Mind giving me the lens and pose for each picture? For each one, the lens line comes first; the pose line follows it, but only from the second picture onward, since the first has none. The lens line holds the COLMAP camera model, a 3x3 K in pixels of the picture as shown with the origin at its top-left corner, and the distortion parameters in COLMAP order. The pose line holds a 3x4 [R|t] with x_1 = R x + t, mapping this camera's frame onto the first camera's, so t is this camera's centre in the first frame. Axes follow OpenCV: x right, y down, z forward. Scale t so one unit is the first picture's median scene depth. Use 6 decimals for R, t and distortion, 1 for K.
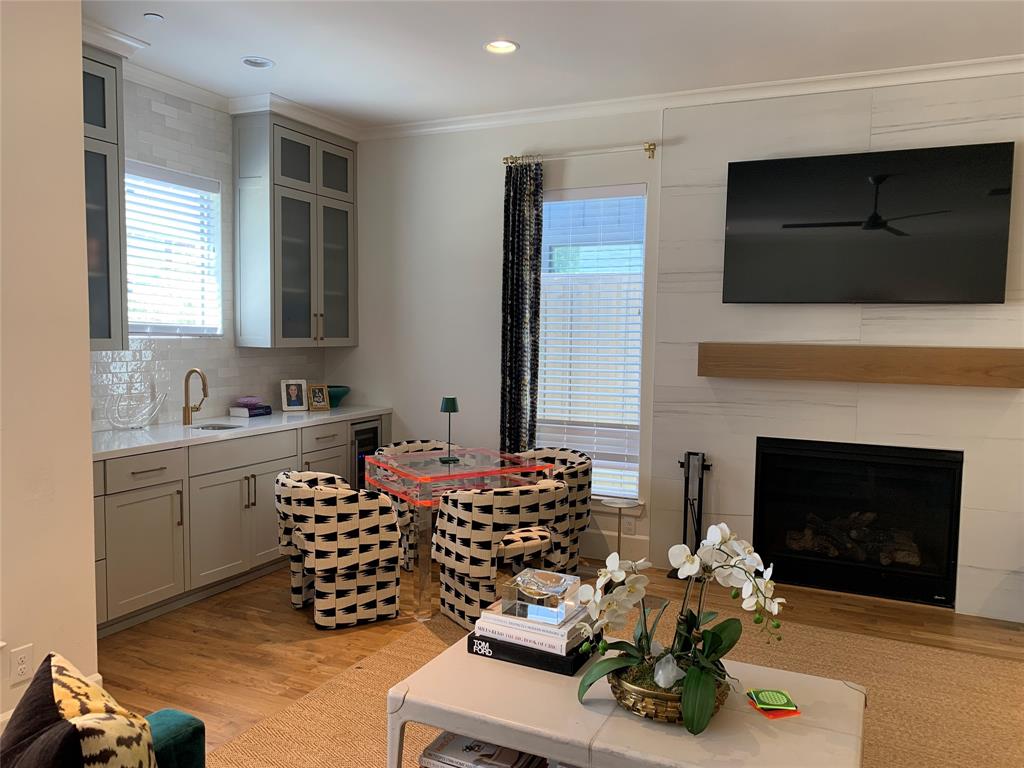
lens RADIAL K [[786.1, 0, 518.3], [0, 786.1, 382.4], [0, 0, 1]] dist [0.055644, -0.053578]
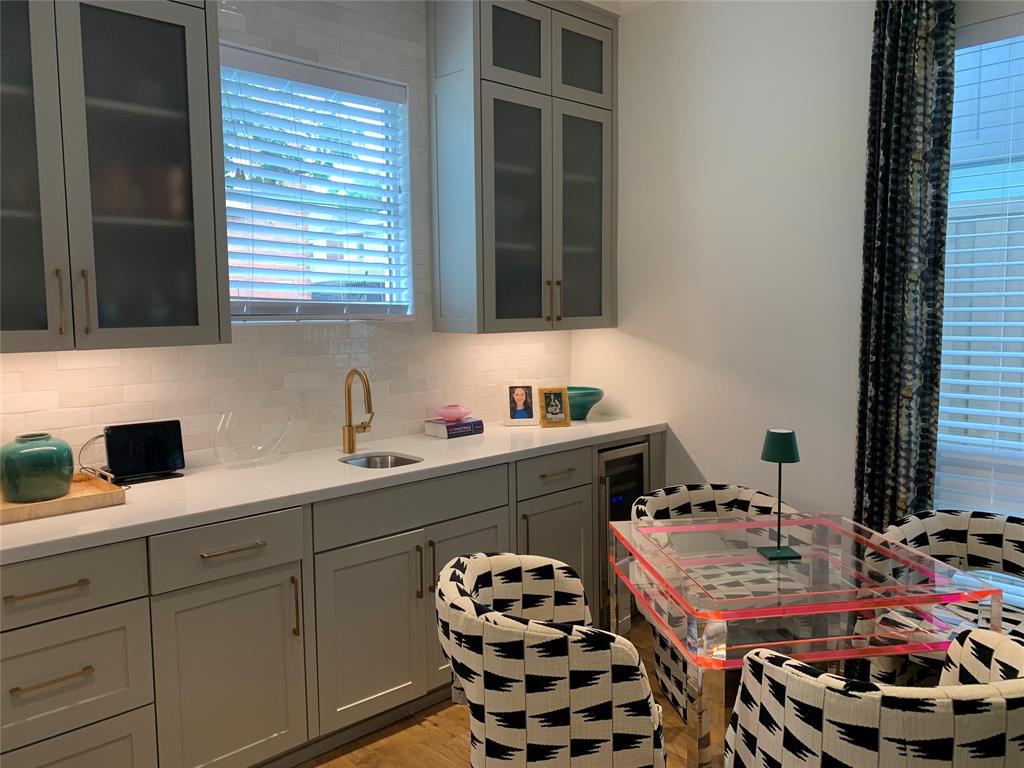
lens RADIAL K [[786.1, 0, 518.3], [0, 786.1, 382.4], [0, 0, 1]] dist [0.055644, -0.053578]
pose [[0.929234, 0.011364, -0.369318, -0.039236], [-0.000419, 0.999559, 0.029703, -0.022764], [0.369492, -0.027446, 0.928828, 0.399182]]
